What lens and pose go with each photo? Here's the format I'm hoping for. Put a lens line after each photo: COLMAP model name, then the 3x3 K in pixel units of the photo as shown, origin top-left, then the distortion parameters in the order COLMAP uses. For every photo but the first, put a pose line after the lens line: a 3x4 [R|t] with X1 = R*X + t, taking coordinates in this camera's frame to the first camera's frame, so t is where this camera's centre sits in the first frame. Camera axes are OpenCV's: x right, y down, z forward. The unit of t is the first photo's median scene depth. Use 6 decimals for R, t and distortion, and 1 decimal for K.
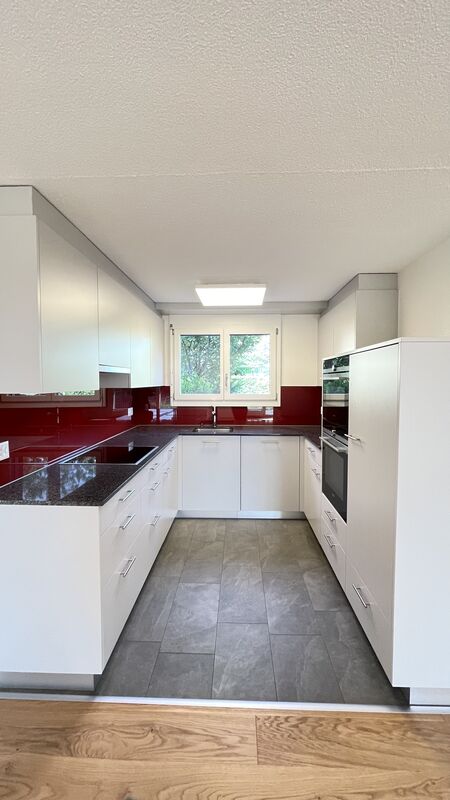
lens RADIAL K [[326.1, 0, 227.5], [0, 326.1, 399.1], [0, 0, 1]] dist [0.009754, 0.000551]
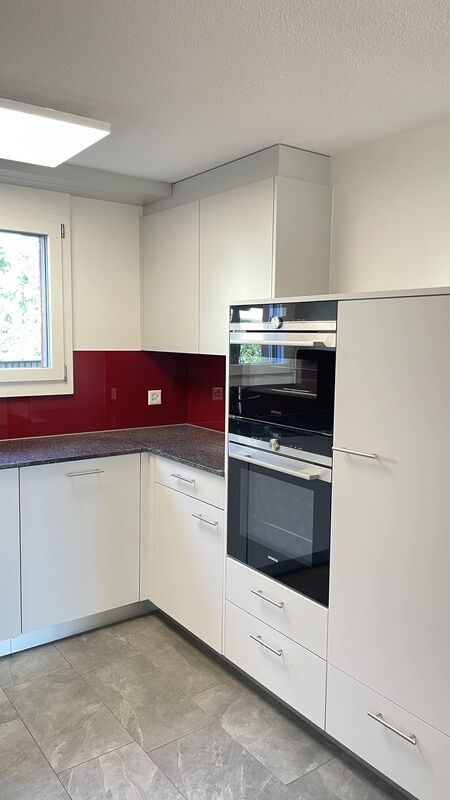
lens RADIAL K [[624.0, 0, 224.8], [0, 624.0, 399.4], [0, 0, 1]] dist [0.050732, -0.011304]
pose [[0.800208, -0.059412, 0.596773, -0.301555], [0.025496, 0.997551, 0.065124, -0.033810], [-0.599181, -0.036898, 0.799763, 0.206586]]
